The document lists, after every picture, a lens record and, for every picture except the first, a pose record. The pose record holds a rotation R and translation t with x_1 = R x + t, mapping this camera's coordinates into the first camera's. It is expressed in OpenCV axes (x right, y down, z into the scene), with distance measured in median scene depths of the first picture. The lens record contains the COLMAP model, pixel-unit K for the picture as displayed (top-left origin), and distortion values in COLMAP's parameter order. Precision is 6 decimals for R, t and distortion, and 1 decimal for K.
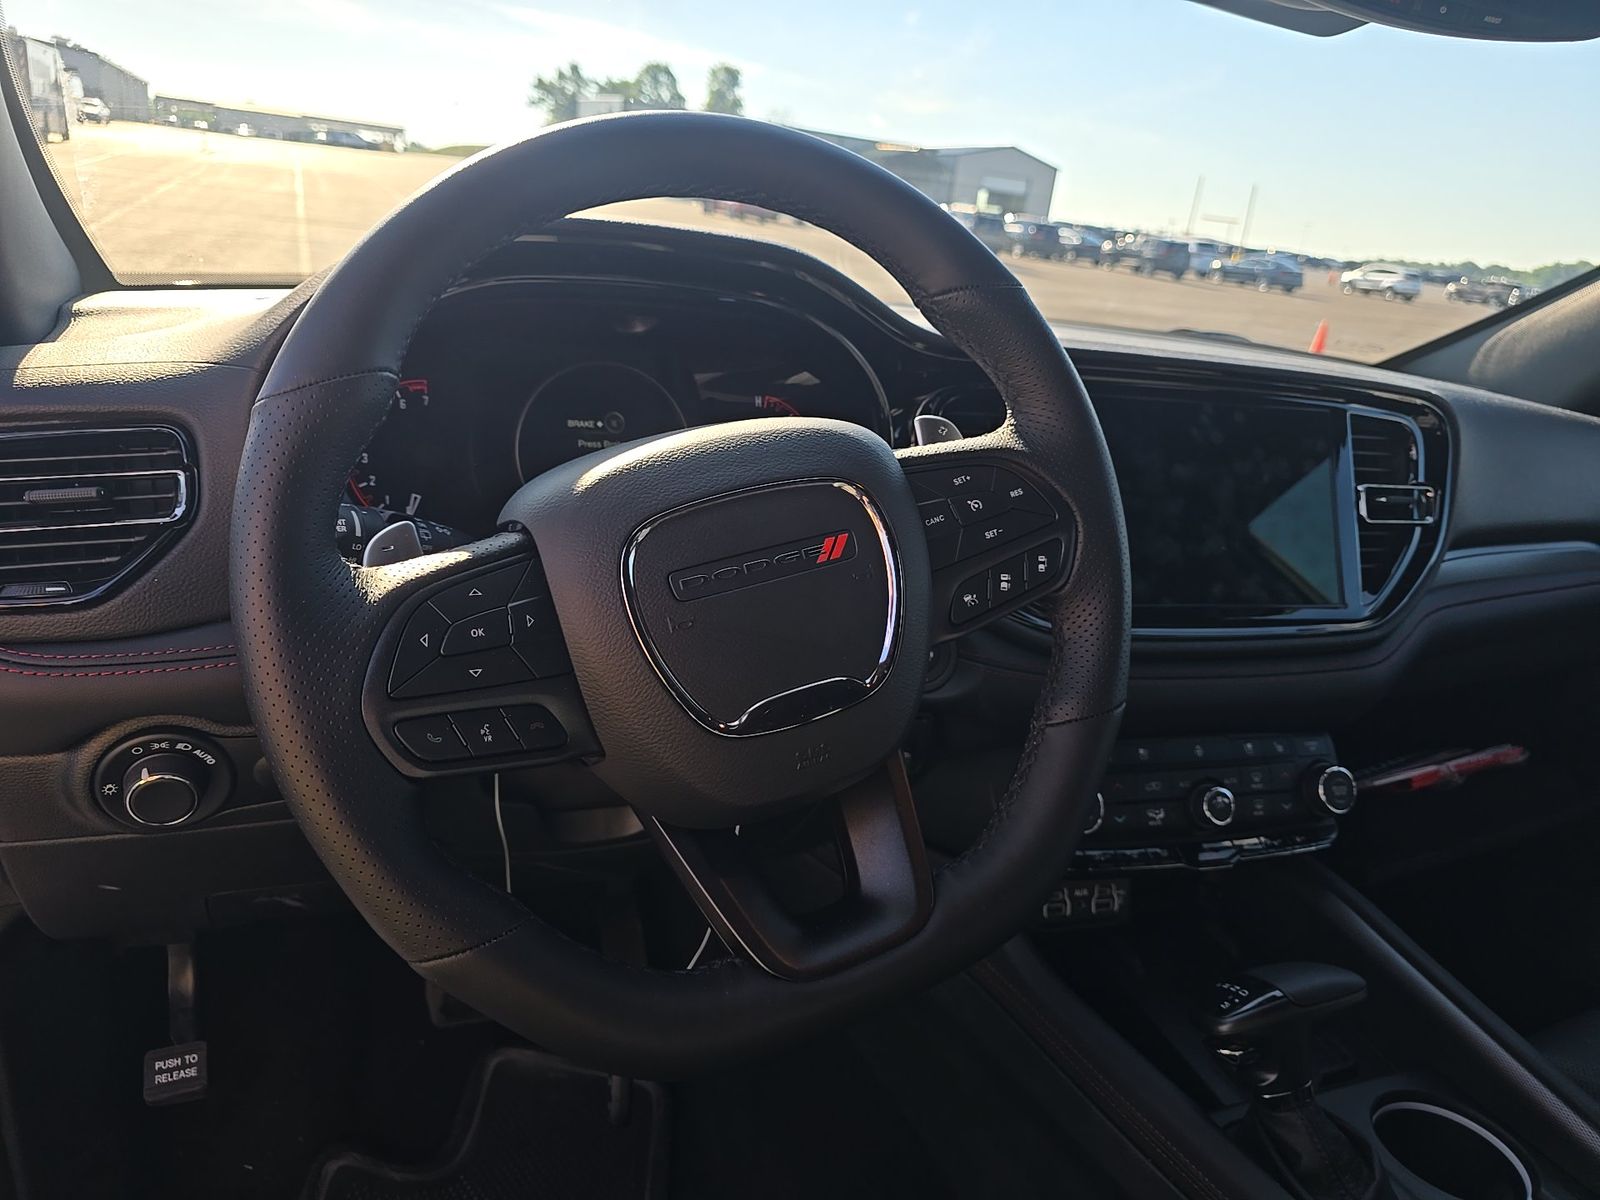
lens RADIAL K [[1069.9, 0, 742.2], [0, 1069.9, 605.2], [0, 0, 1]] dist [-0.084534, 0.022957]
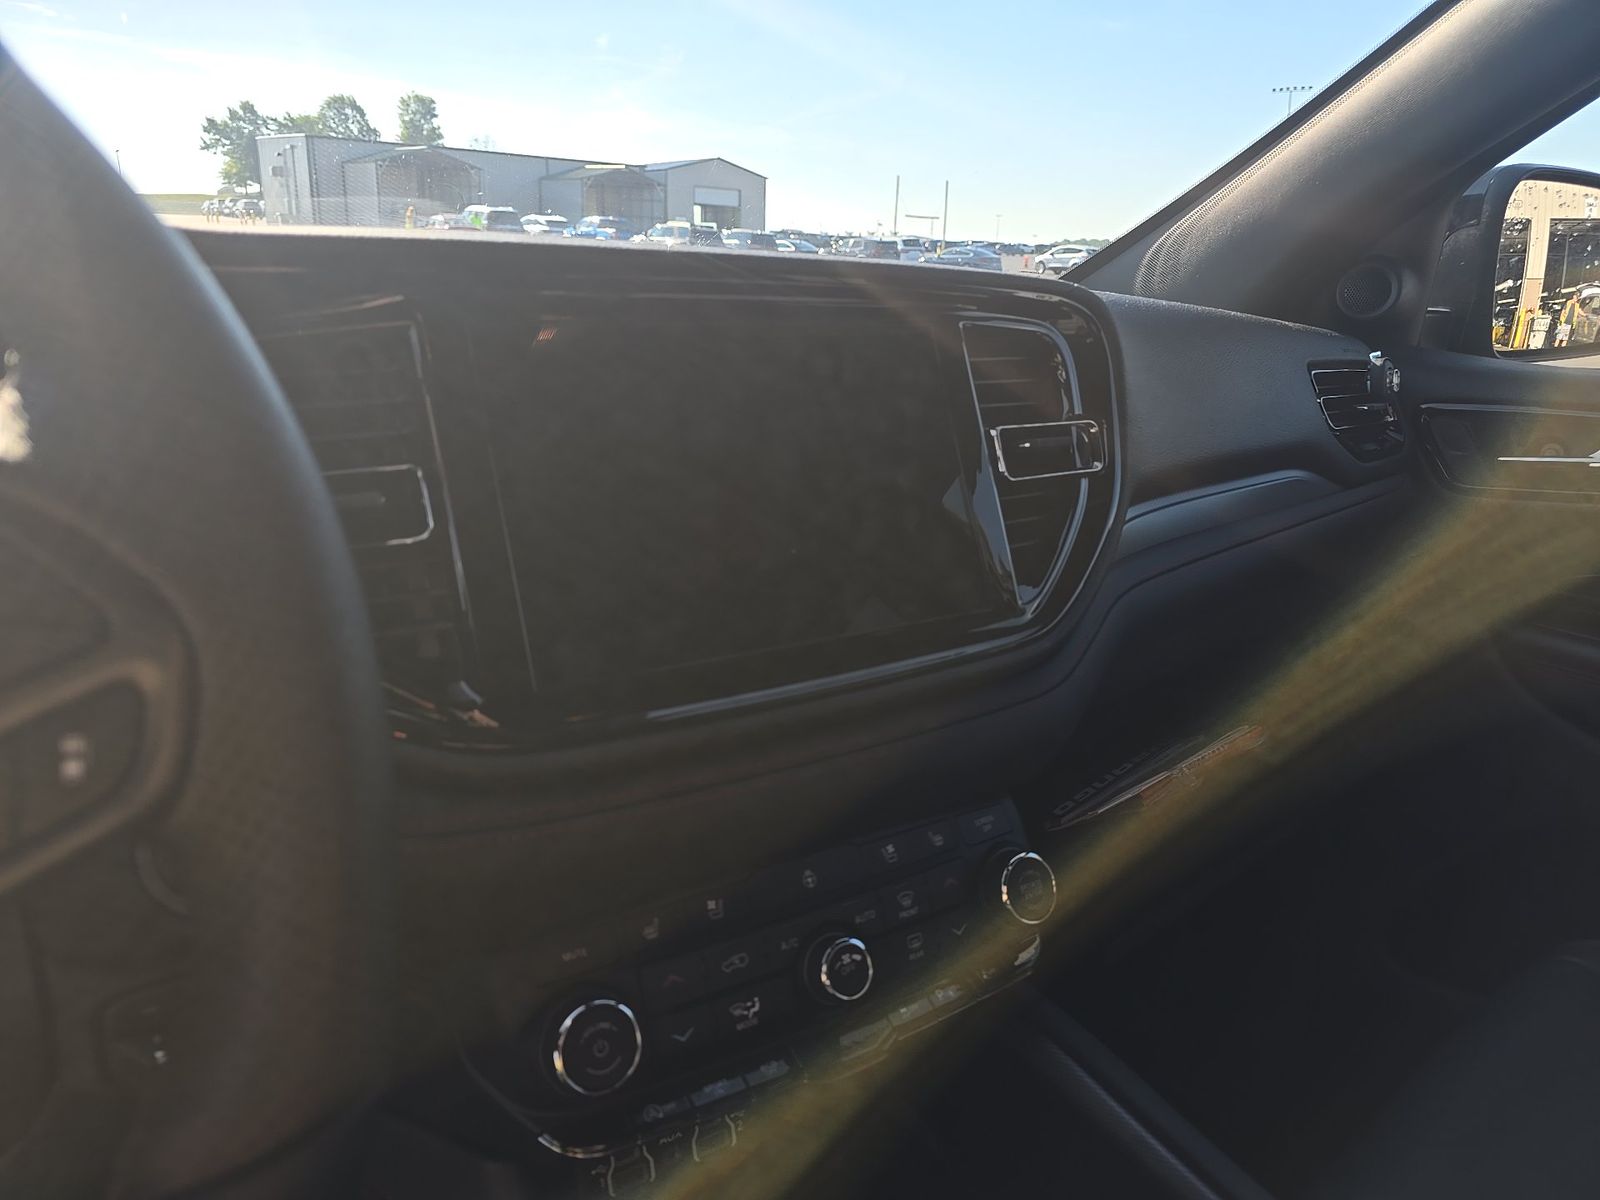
lens RADIAL K [[1066.1, 0, 800.0], [0, 1066.1, 600.0], [0, 0, 1]] dist [0.002812, -0.104672]
pose [[0.953757, -0.151323, 0.259711, 0.272452], [0.157450, 0.987523, -0.002828, -0.022746], [-0.256043, 0.043588, 0.965682, 0.360327]]
